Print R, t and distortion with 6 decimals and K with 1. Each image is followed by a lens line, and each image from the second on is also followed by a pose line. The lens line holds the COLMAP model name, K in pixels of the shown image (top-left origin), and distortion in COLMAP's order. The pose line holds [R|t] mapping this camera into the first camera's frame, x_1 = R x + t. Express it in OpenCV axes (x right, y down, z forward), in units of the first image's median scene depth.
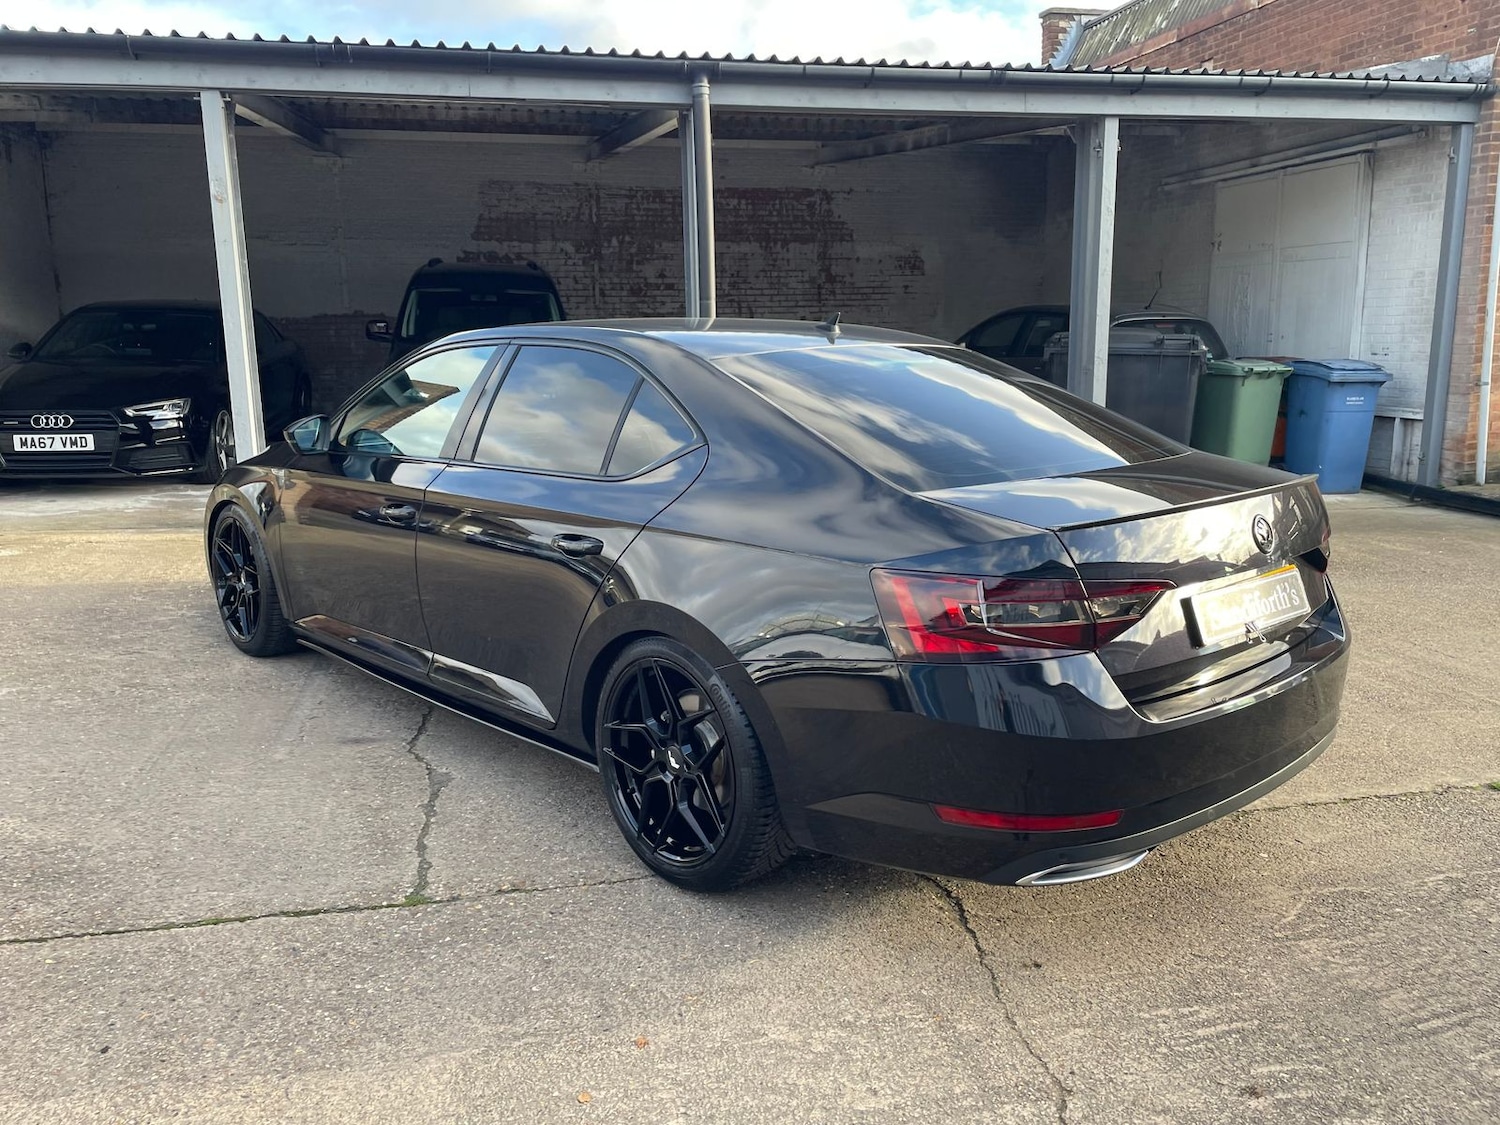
lens RADIAL K [[1180.2, 0, 758.7], [0, 1180.2, 550.2], [0, 0, 1]] dist [0.090108, -0.116421]
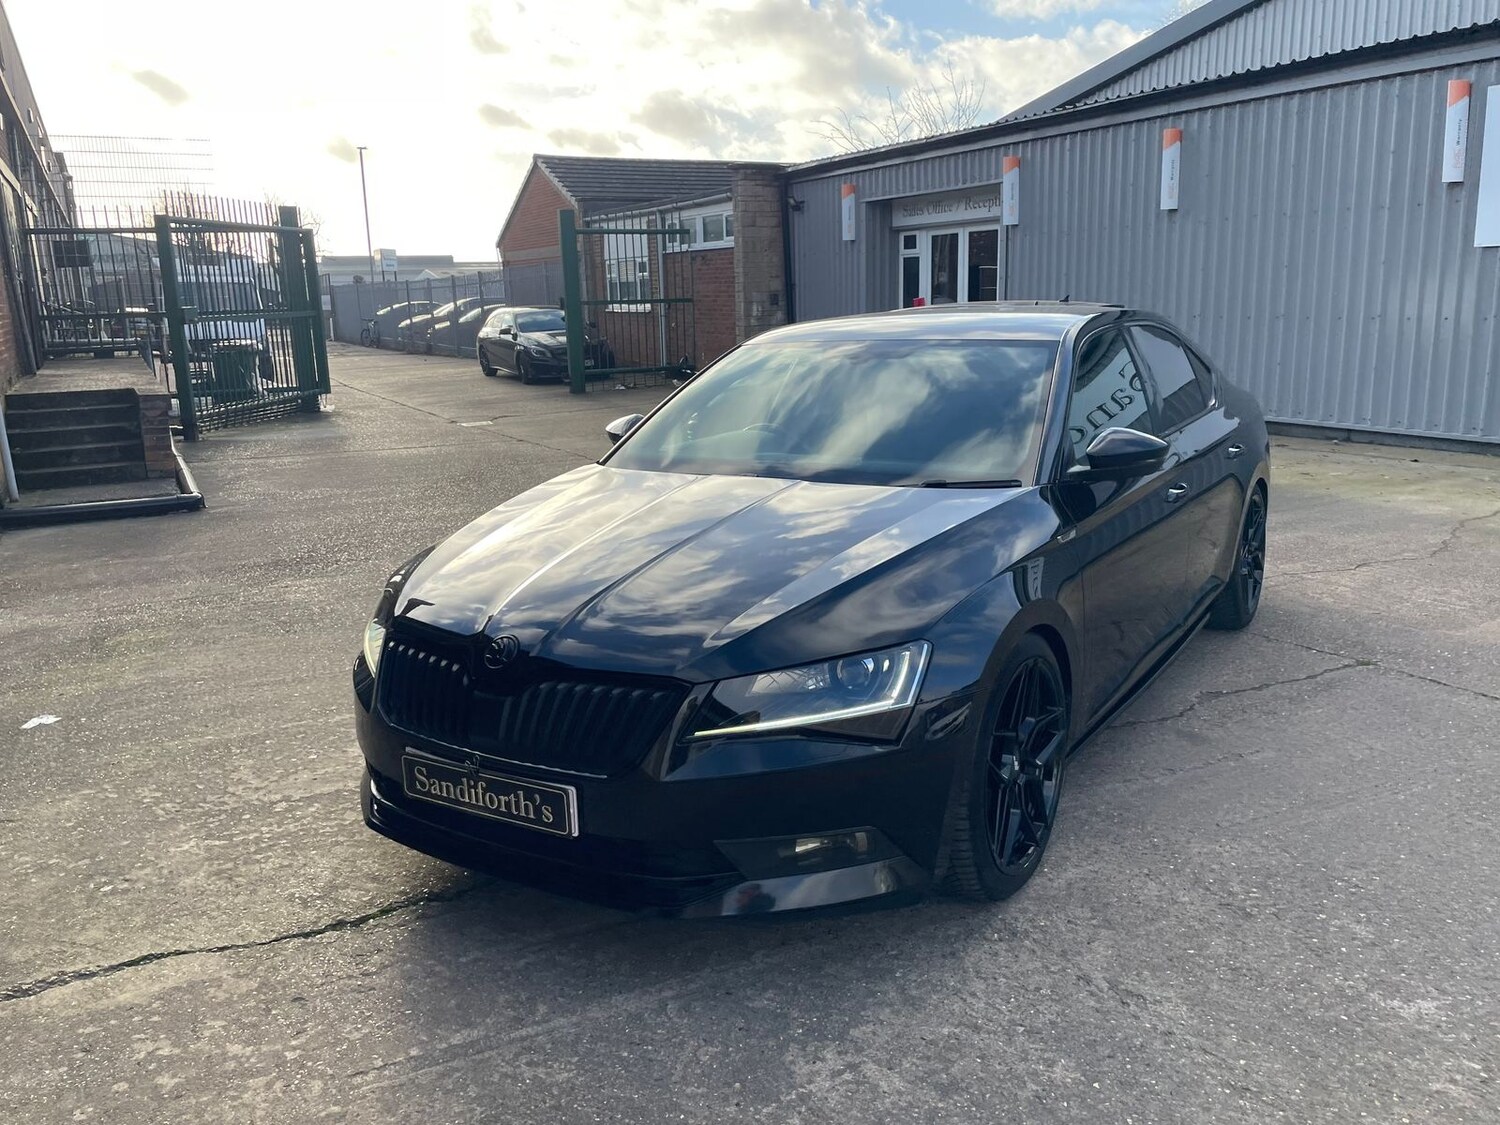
lens RADIAL K [[1180.2, 0, 762.2], [0, 1180.2, 565.7], [0, 0, 1]] dist [0.090108, -0.116421]
pose [[-0.255091, -0.196758, 0.946686, -0.592187], [0.208354, 0.944891, 0.252528, -0.151463], [-0.944202, 0.261664, -0.200037, 0.771690]]
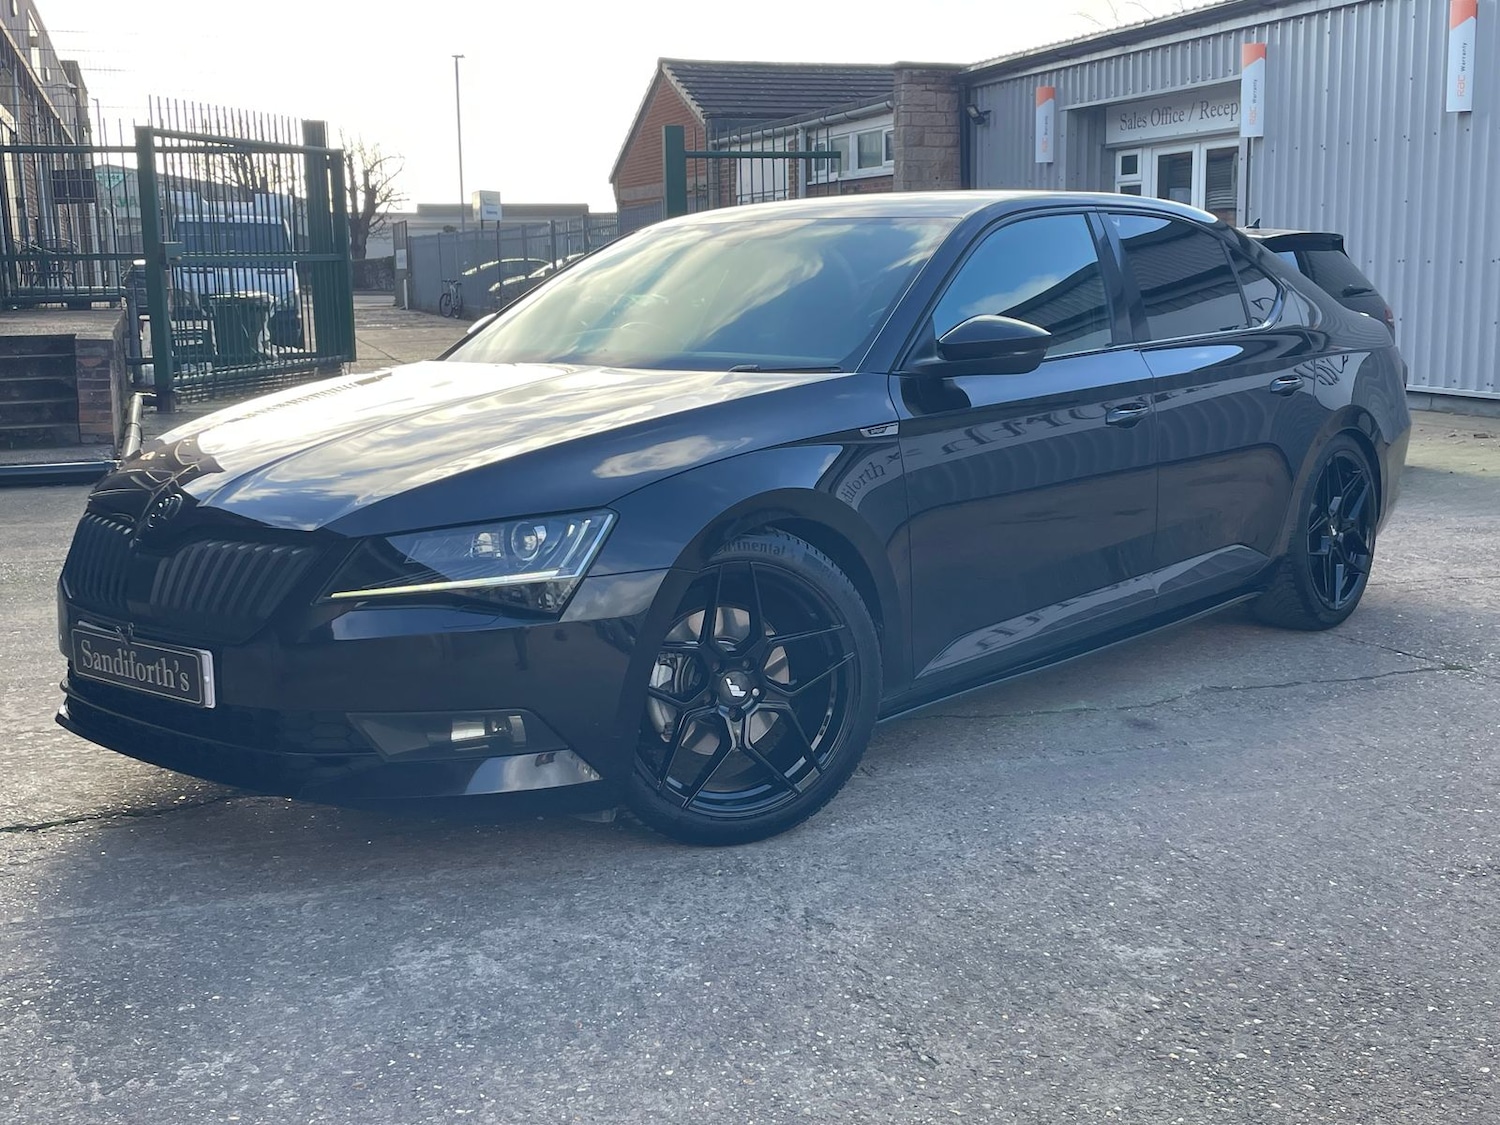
lens RADIAL K [[1687.8, 0, 765.9], [0, 1687.8, 552.7], [0, 0, 1]] dist [0.056808, 0.000000]
pose [[-0.110527, -0.152603, 0.982088, -0.704159], [0.201854, 0.964101, 0.172525, -0.094512], [-0.973159, 0.217307, -0.075756, 0.669255]]
